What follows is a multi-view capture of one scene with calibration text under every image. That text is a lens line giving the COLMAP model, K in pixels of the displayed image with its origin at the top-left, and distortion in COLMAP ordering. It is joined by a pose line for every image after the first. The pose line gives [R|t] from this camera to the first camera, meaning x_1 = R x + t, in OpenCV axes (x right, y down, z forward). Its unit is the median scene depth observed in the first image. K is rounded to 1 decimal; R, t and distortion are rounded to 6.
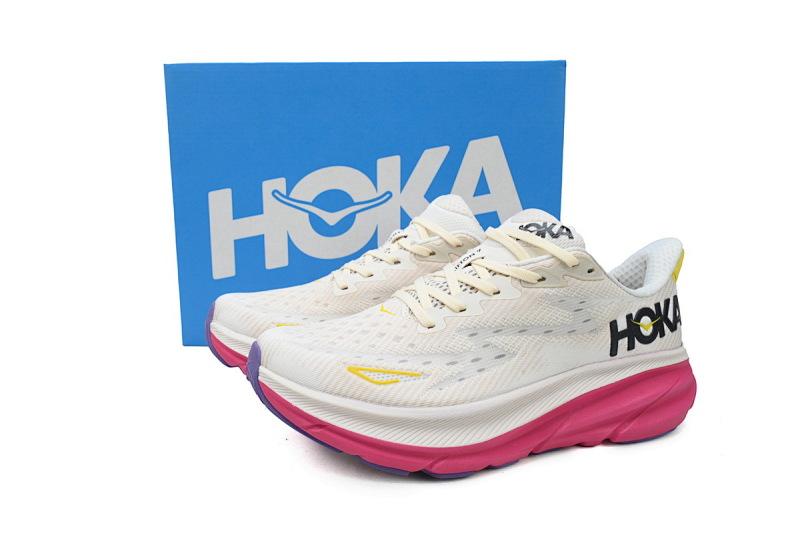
lens RADIAL K [[635.1, 0, 398.3], [0, 635.1, 266.2], [0, 0, 1]] dist [0.001379, 0.002131]
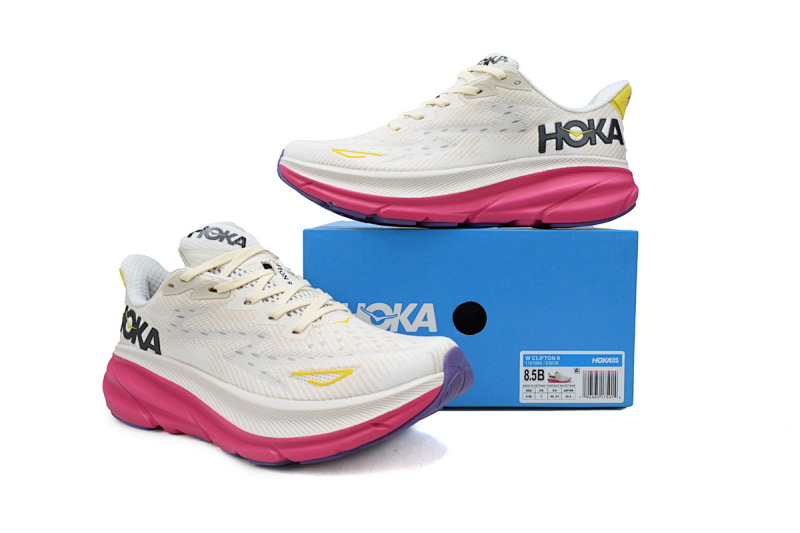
lens RADIAL K [[635.1, 0, 402.4], [0, 635.1, 268.0], [0, 0, 1]] dist [0.001379, 0.002131]
pose [[0.949726, 0.008395, -0.312970, 0.491503], [-0.040766, 0.994446, -0.097033, 0.524942], [0.310417, 0.104913, 0.944793, -0.270914]]
